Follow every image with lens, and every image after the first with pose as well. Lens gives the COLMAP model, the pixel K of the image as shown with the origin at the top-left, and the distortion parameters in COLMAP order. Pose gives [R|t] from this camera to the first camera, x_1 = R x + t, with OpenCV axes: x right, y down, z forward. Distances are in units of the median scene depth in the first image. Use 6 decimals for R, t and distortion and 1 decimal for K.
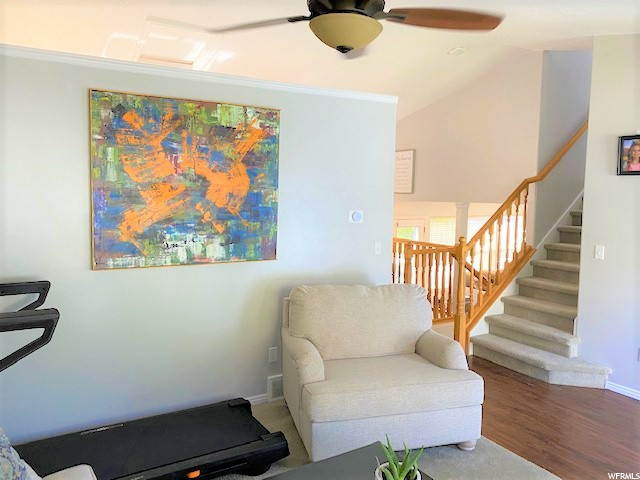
lens RADIAL K [[488.1, 0, 324.8], [0, 488.1, 238.2], [0, 0, 1]] dist [0.028556, -0.032812]
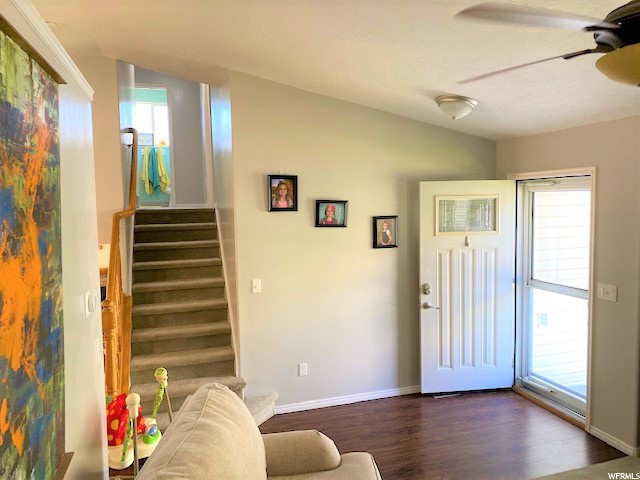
lens RADIAL K [[488.1, 0, 324.2], [0, 488.1, 238.2], [0, 0, 1]] dist [0.028556, -0.032812]
pose [[0.228433, -0.087165, 0.969650, -0.449235], [0.107523, 0.992150, 0.063857, -0.140221], [-0.967604, 0.089673, 0.236012, 0.720007]]
